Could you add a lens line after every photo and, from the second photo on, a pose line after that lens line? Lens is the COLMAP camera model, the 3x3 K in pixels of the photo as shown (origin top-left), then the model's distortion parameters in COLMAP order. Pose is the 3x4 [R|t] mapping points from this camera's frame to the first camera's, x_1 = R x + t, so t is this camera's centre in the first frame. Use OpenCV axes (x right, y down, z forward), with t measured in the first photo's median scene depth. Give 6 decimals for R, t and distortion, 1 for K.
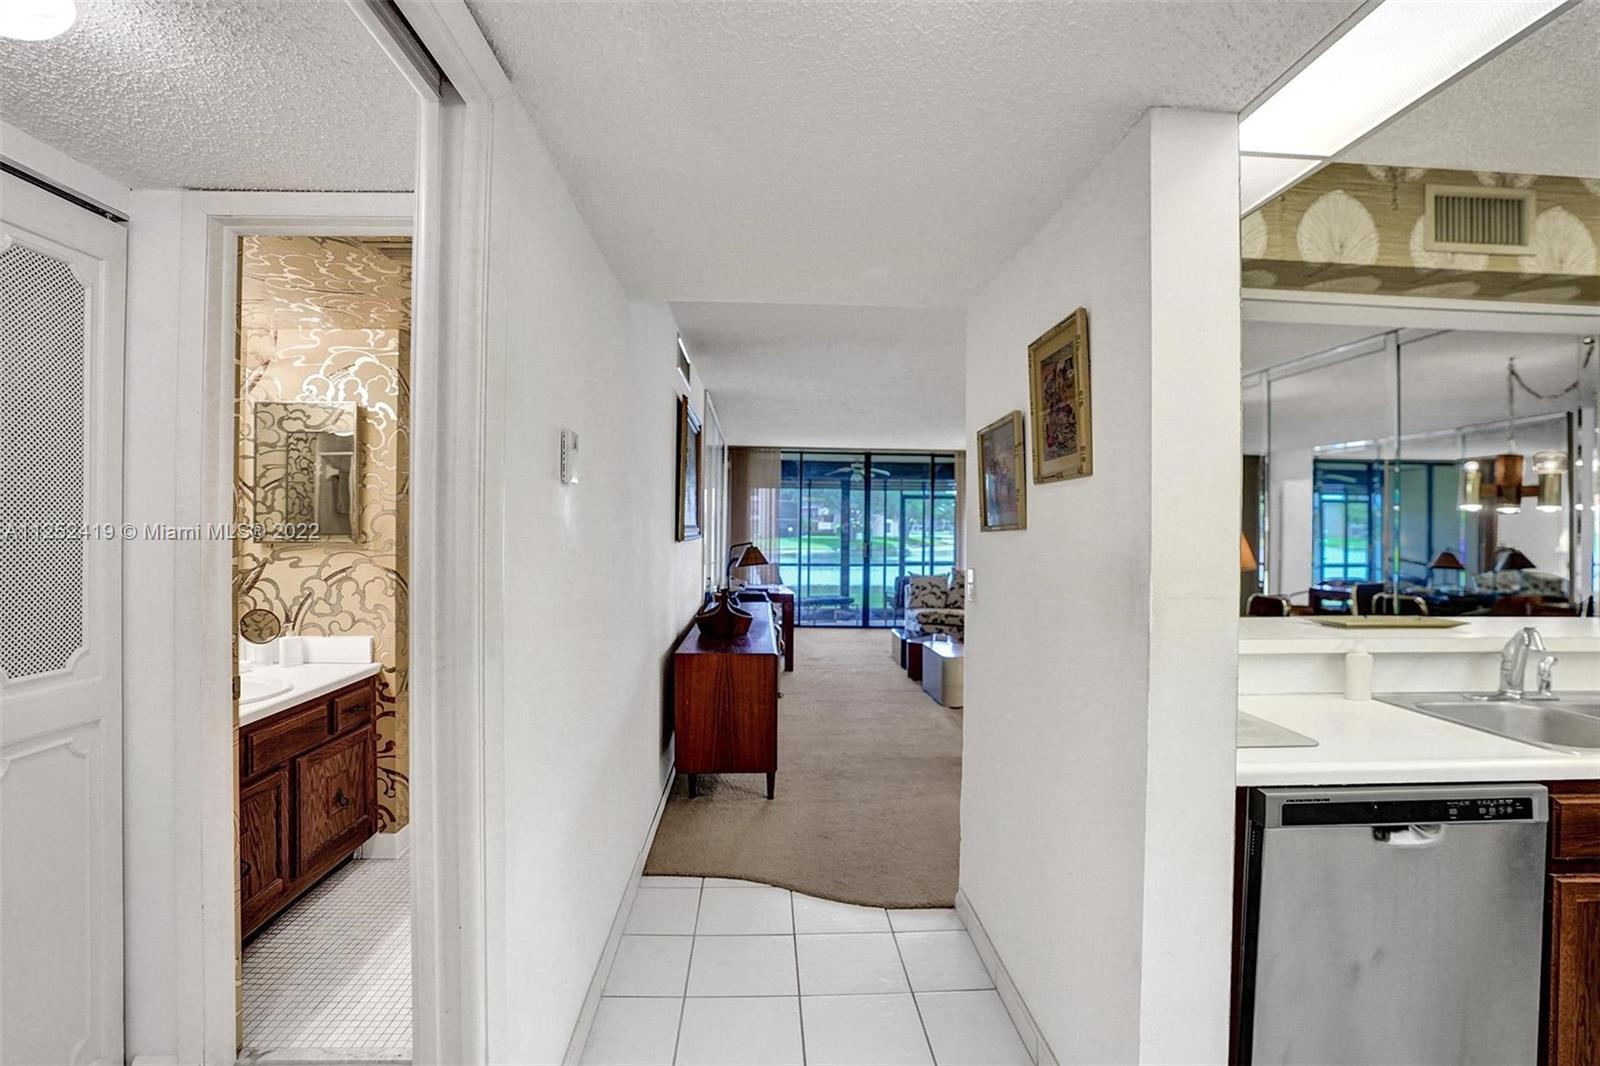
lens RADIAL K [[758.1, 0, 798.5], [0, 758.1, 530.6], [0, 0, 1]] dist [-0.073639, 0.028266]
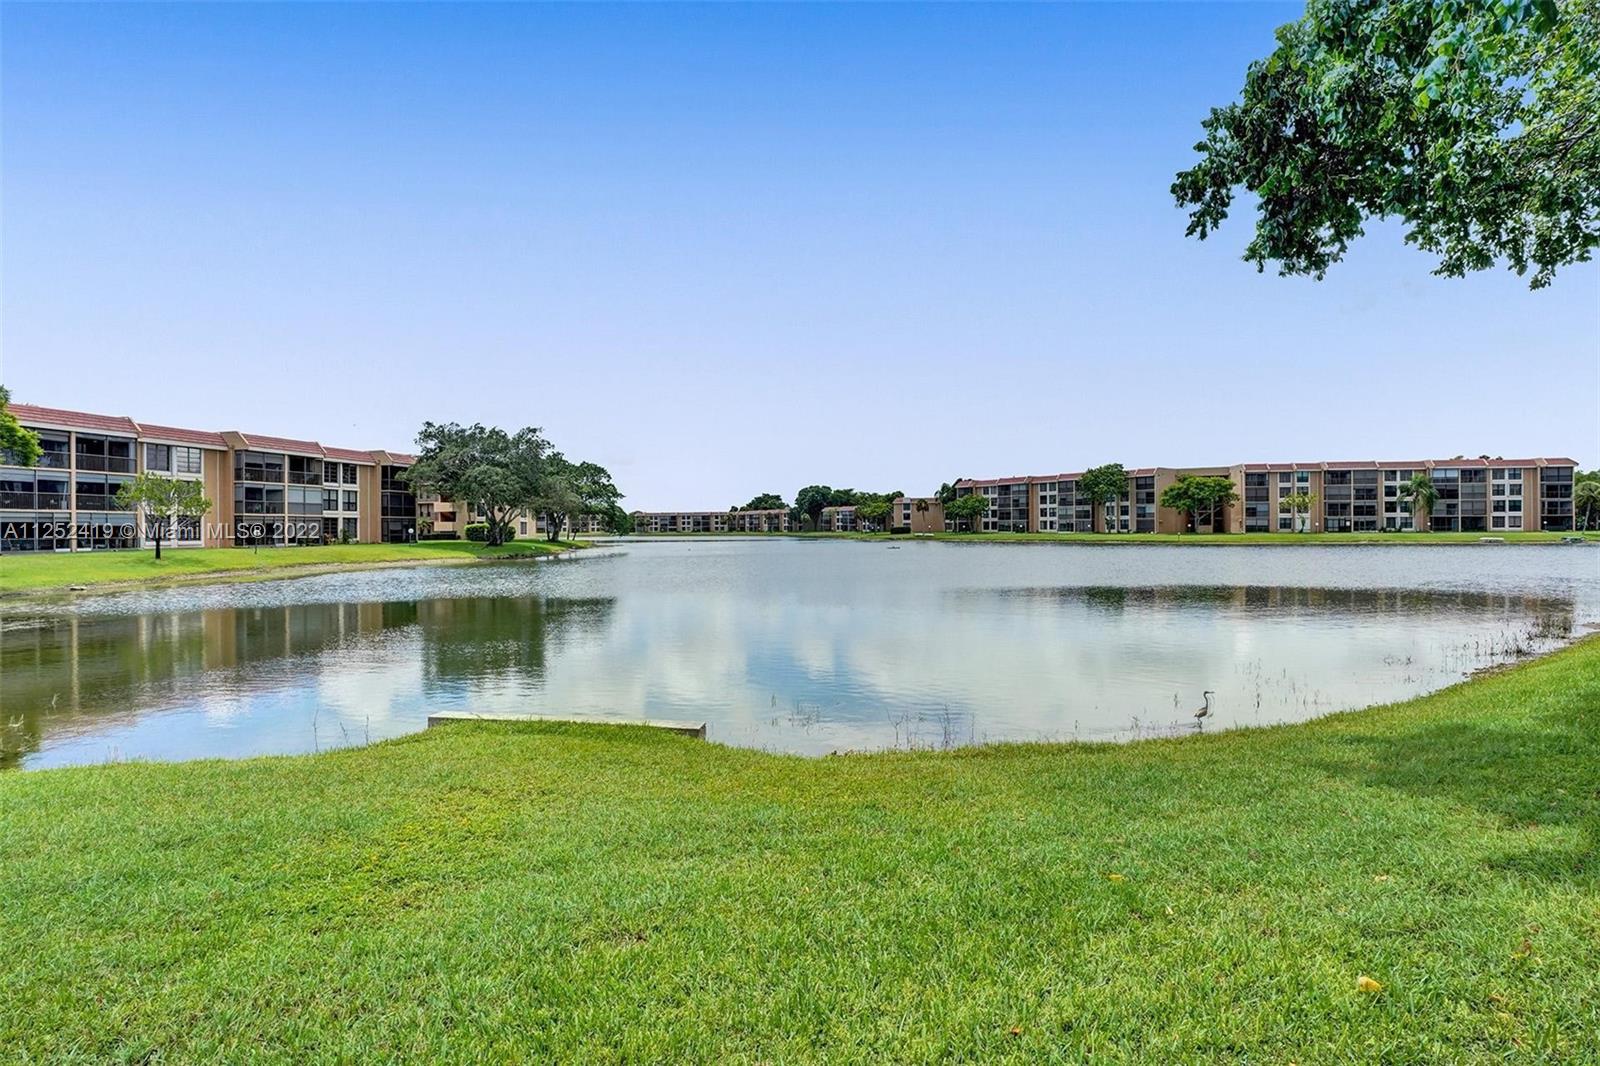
lens RADIAL K [[767.0, 0, 800.0], [0, 767.0, 533.0], [0, 0, 1]] dist [-0.089973, 0.037116]
pose [[0.863591, -0.015854, 0.503944, -0.380947], [0.015262, 0.999869, 0.005302, 0.011900], [-0.503962, 0.003113, 0.863720, 1.906719]]
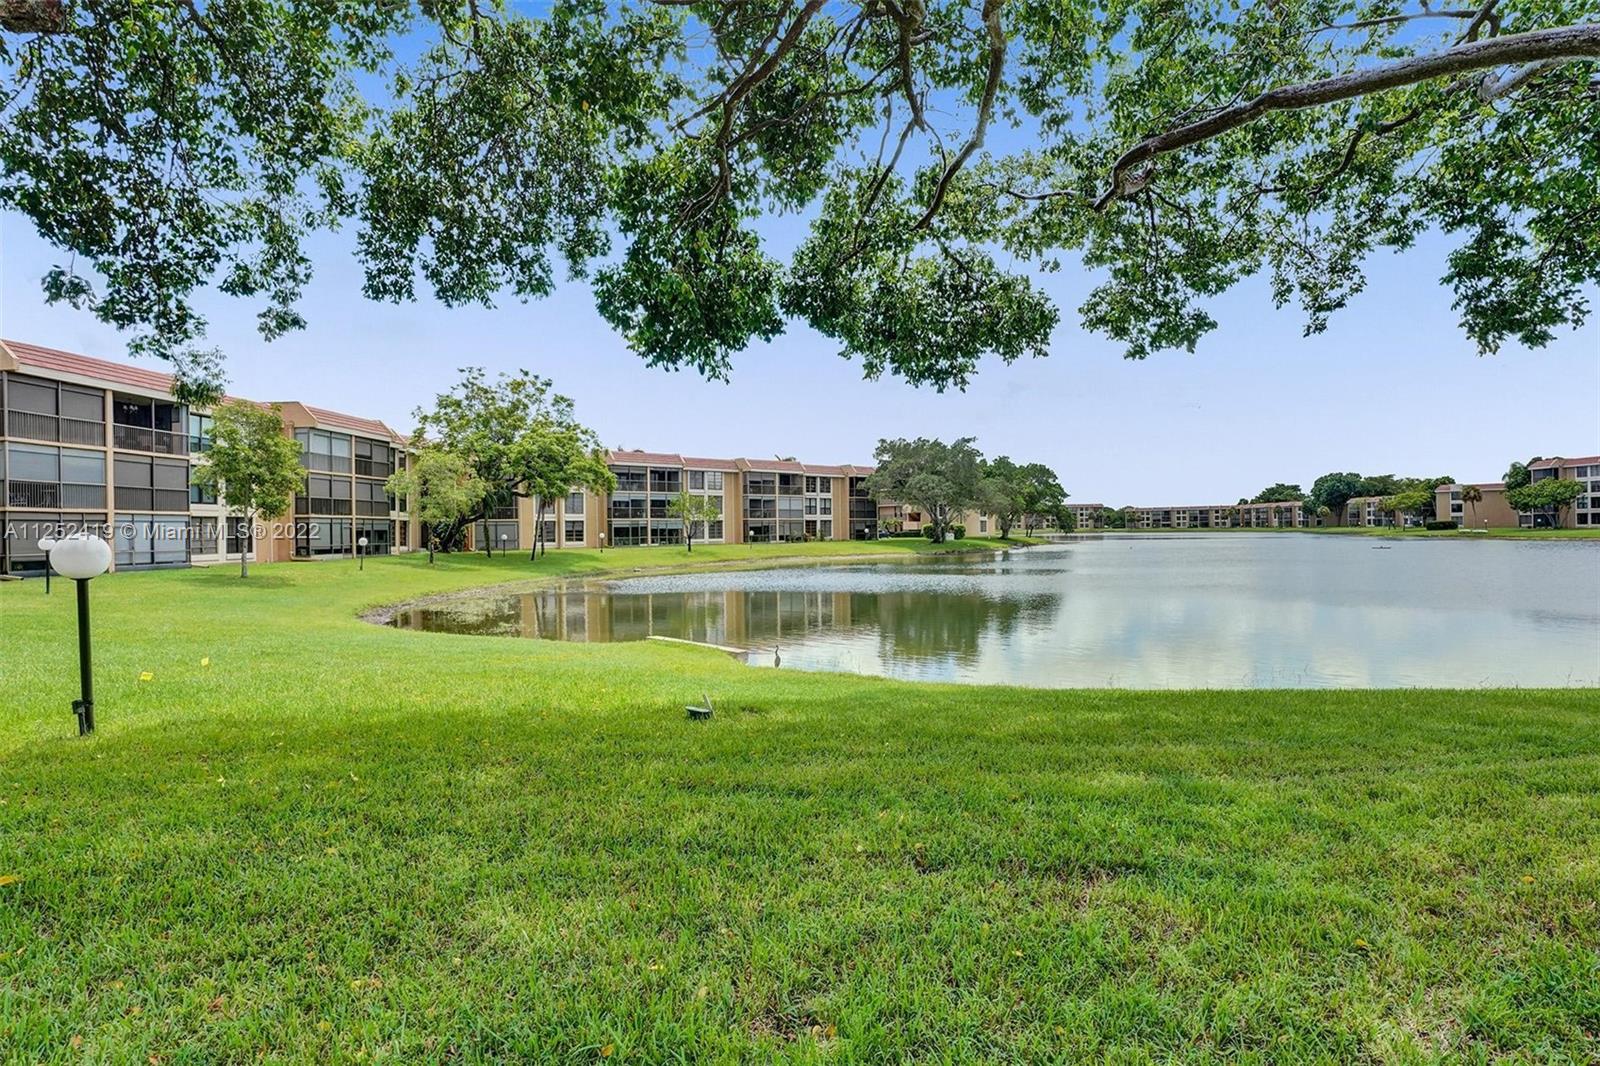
lens RADIAL K [[761.5, 0, 800.0], [0, 761.5, 533.0], [0, 0, 1]] dist [-0.074849, 0.027032]
pose [[0.992849, -0.019435, -0.117783, 0.151156], [0.019523, 0.999809, -0.000408, -0.004587], [0.117769, -0.001895, 0.993039, 1.260161]]
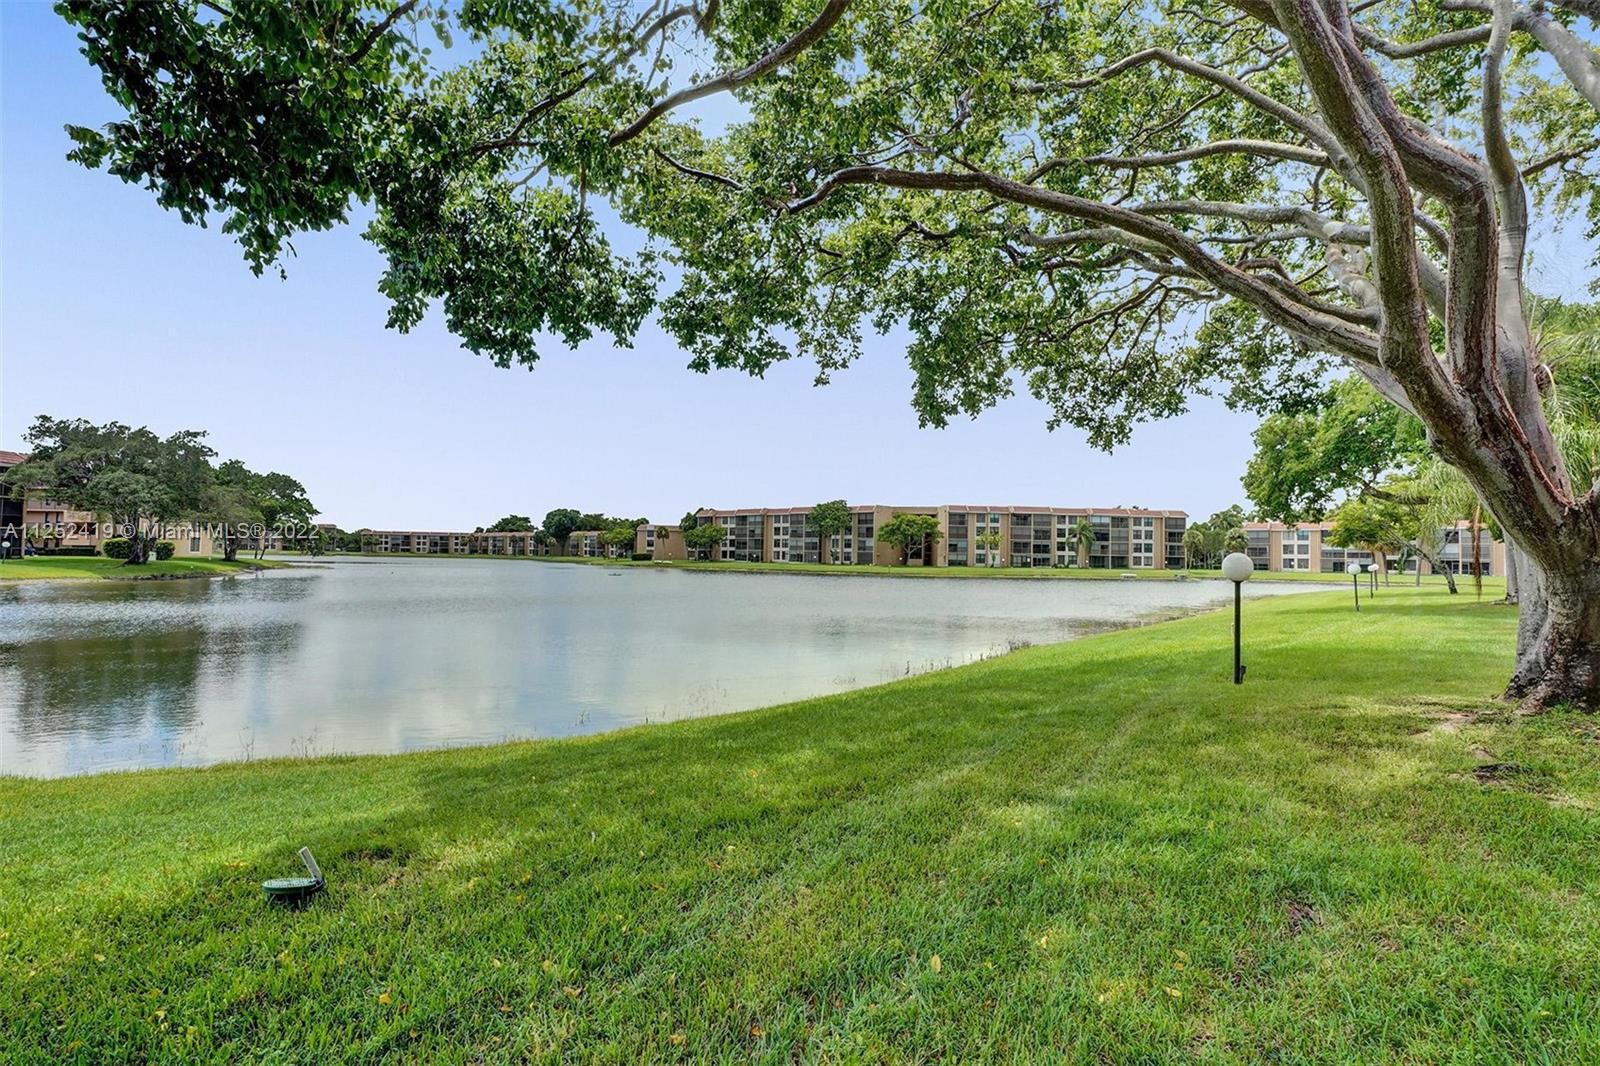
lens RADIAL K [[763.9, 0, 815.1], [0, 763.9, 534.7], [0, 0, 1]] dist [-0.092014, 0.034987]
pose [[0.659494, 0.025372, 0.751282, -0.091502], [-0.008194, 0.999613, -0.026565, -0.000863], [-0.751665, 0.011363, 0.659447, 1.512199]]
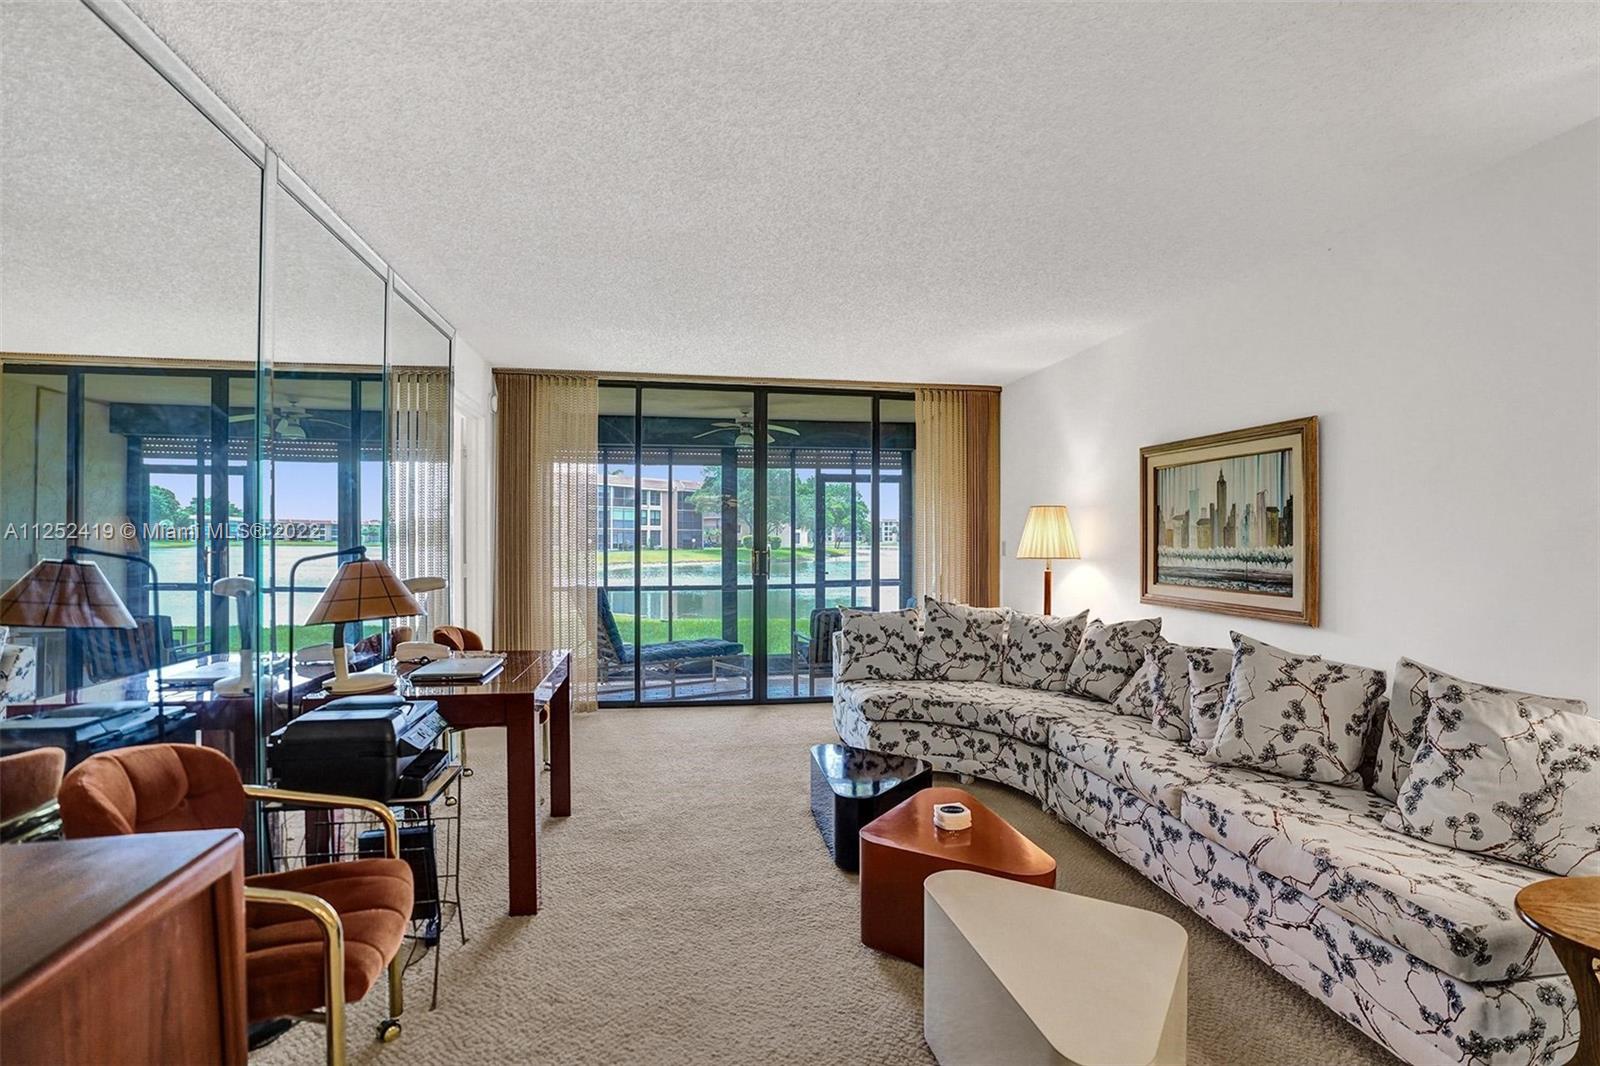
lens RADIAL K [[767.0, 0, 800.0], [0, 767.0, 533.0], [0, 0, 1]] dist [-0.089973, 0.037116]
pose [[0.992383, -0.007814, 0.122942, 0.049990], [0.009357, 0.999885, -0.011974, 0.010224], [-0.122834, 0.013034, 0.992342, 0.438828]]
